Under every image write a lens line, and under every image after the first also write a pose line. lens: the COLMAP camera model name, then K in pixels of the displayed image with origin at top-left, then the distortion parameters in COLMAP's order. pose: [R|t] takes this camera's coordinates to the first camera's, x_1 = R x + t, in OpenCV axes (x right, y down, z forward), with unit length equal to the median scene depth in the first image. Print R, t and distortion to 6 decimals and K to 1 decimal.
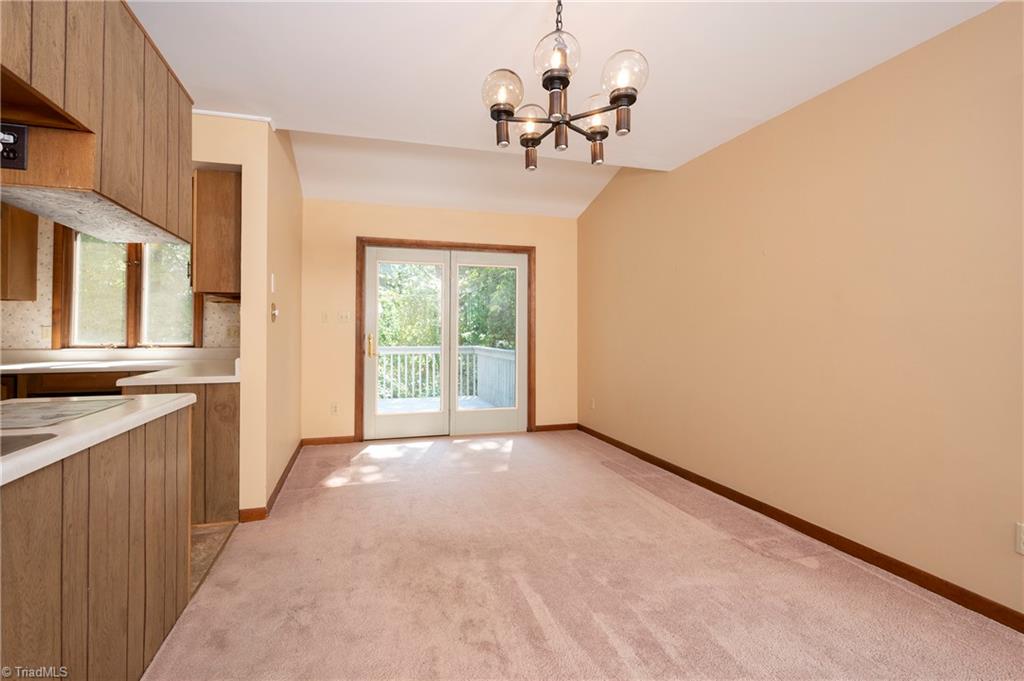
lens RADIAL K [[410.9, 0, 467.3], [0, 410.9, 324.5], [0, 0, 1]] dist [-0.003865, -0.000332]
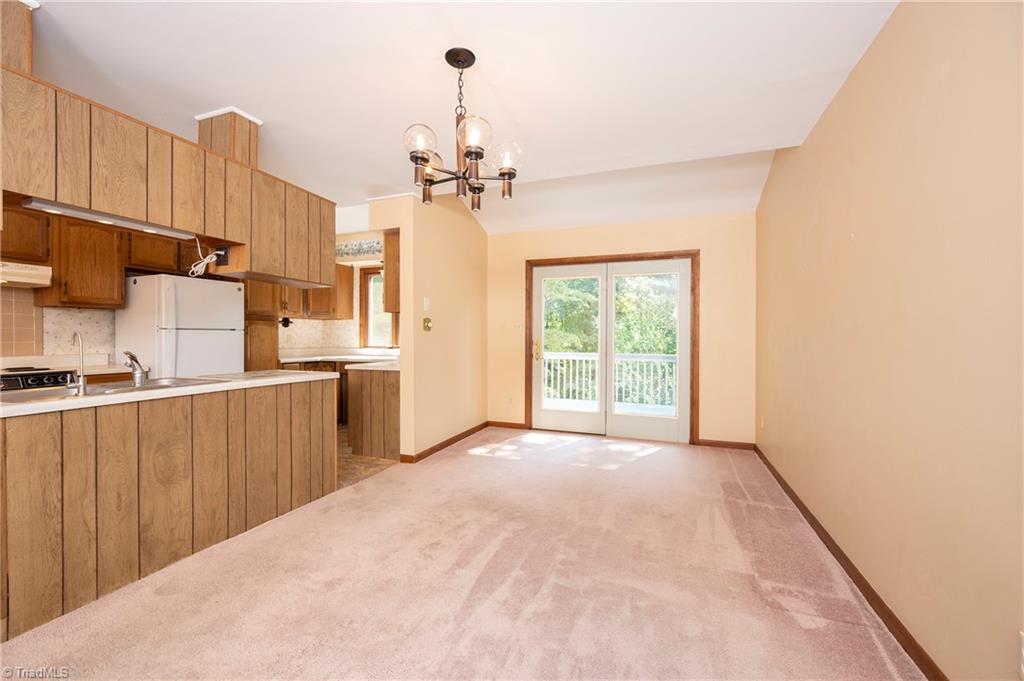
lens RADIAL K [[410.9, 0, 544.0], [0, 410.9, 341.6], [0, 0, 1]] dist [-0.003865, -0.000332]
pose [[0.832891, 0.008860, -0.553366, 0.555652], [0.002612, 0.999798, 0.019940, 0.002078], [0.553431, -0.018054, 0.832699, 0.021726]]
